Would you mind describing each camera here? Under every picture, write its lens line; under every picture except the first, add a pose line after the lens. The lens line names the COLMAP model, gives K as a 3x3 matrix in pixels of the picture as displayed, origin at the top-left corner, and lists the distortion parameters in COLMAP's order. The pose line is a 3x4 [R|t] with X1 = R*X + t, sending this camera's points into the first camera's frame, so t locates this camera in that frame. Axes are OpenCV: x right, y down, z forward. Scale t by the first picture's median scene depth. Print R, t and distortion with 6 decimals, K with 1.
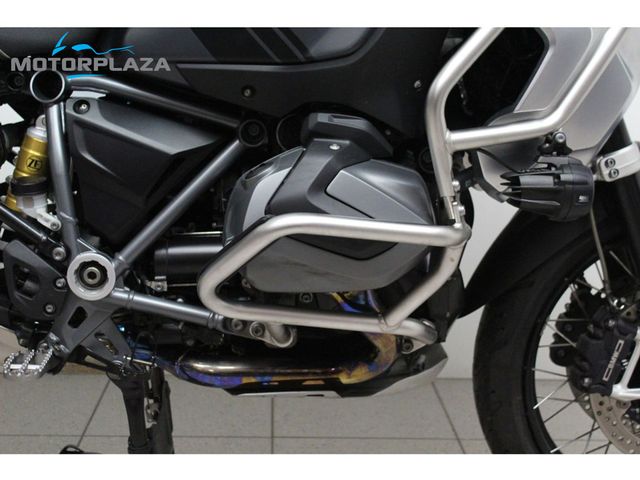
lens RADIAL K [[972.7, 0, 320.1], [0, 972.7, 240.1], [0, 0, 1]] dist [0.003474, 0.000000]
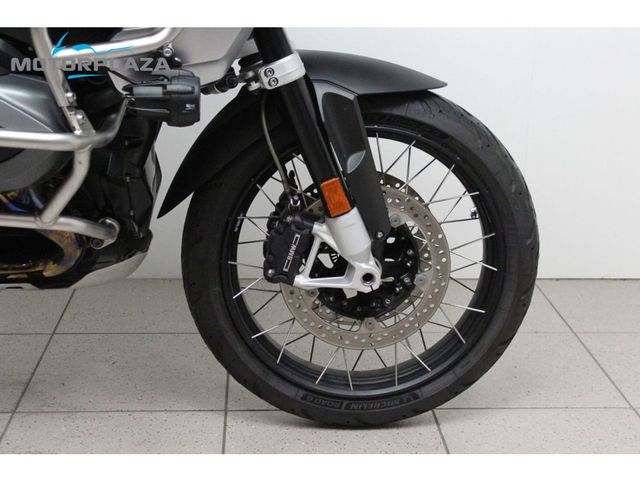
lens RADIAL K [[1038.2, 0, 319.5], [0, 1038.2, 239.4], [0, 0, 1]] dist [0.012313, 0.000000]
pose [[0.999879, -0.013974, 0.006812, 0.352564], [0.013311, 0.995923, 0.089216, 0.004399], [-0.008031, -0.089114, 0.995989, -0.183659]]
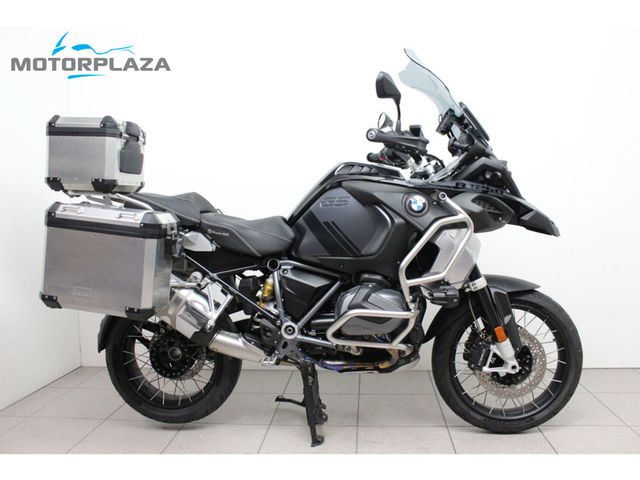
lens RADIAL K [[526.2, 0, 323.9], [0, 526.2, 238.2], [0, 0, 1]] dist [-0.113144, 0.049548]
pose [[0.990442, -0.043063, -0.131039, 0.078906], [0.026217, 0.991471, -0.127660, -0.032973], [0.135419, 0.123004, 0.983123, -0.535619]]
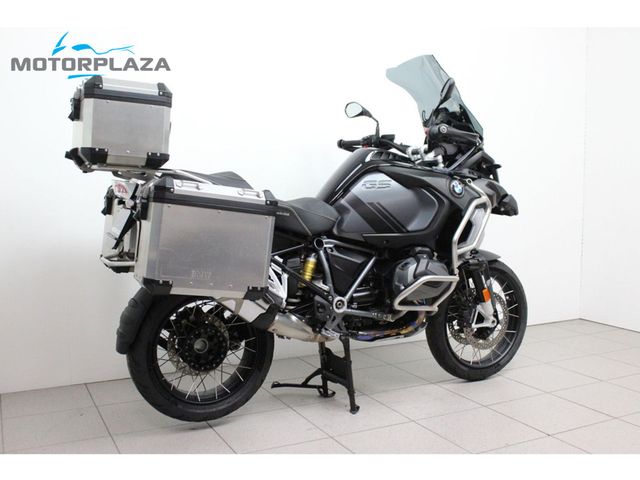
lens RADIAL K [[653.8, 0, 322.0], [0, 653.8, 235.7], [0, 0, 1]] dist [-0.066586, 0.000000]
pose [[0.909170, -0.061779, 0.411817, -1.110286], [0.109159, 0.989709, -0.092519, 0.006322], [-0.401863, 0.129069, 0.906558, -0.856910]]
